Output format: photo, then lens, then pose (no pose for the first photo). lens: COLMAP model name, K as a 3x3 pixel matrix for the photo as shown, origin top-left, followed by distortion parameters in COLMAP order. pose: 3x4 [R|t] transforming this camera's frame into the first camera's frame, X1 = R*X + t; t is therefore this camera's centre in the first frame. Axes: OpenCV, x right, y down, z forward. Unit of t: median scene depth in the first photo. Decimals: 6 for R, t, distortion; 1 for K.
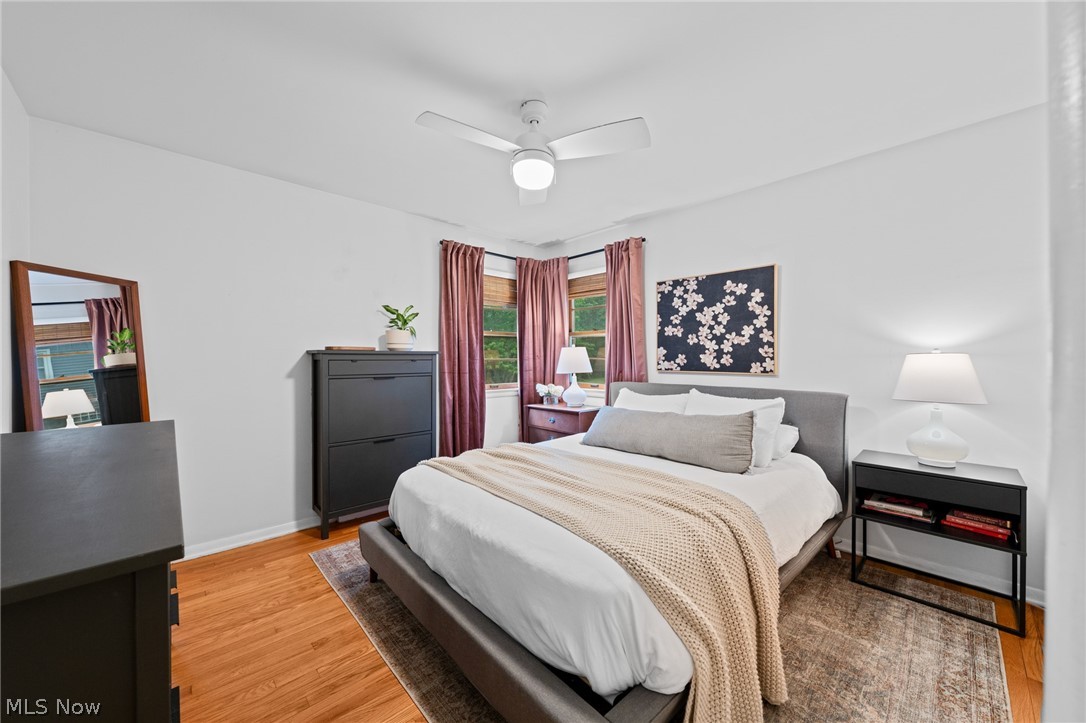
lens RADIAL K [[406.0, 0, 535.7], [0, 406.0, 361.9], [0, 0, 1]] dist [-0.000432, -0.000054]
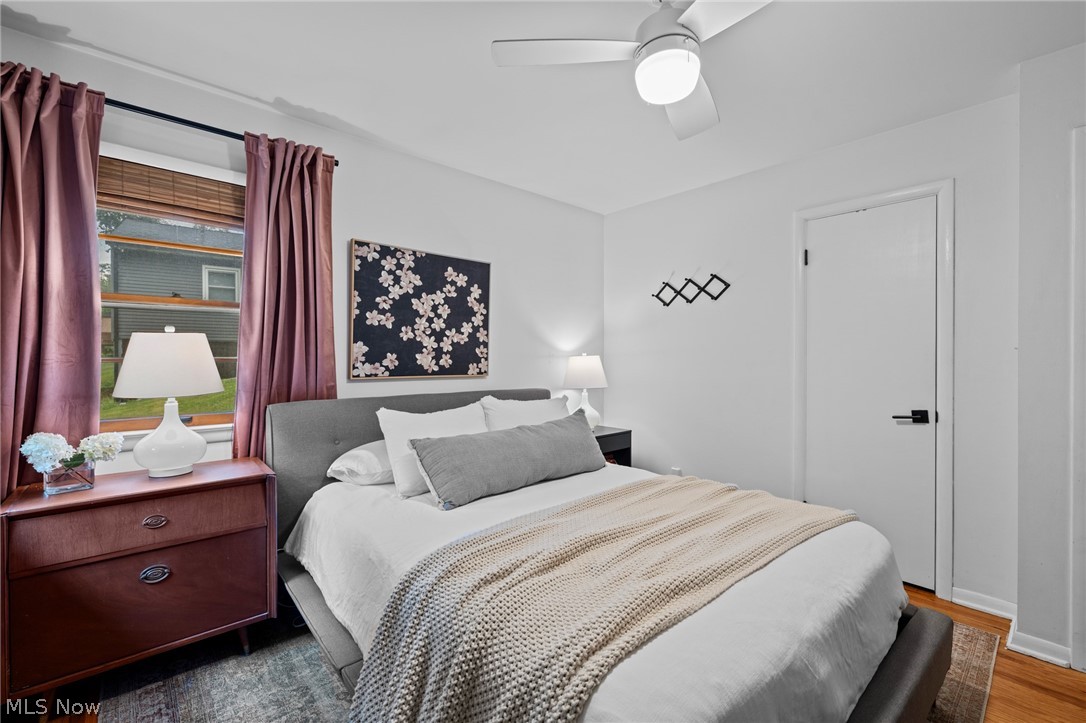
lens RADIAL K [[482.0, 0, 537.6], [0, 482.0, 359.2], [0, 0, 1]] dist [0.000768, 0.000032]
pose [[-0.006817, -0.002070, 0.999975, -0.515929], [0.008261, 0.999964, 0.002127, -0.008514], [-0.999943, 0.008275, -0.006800, 0.801026]]
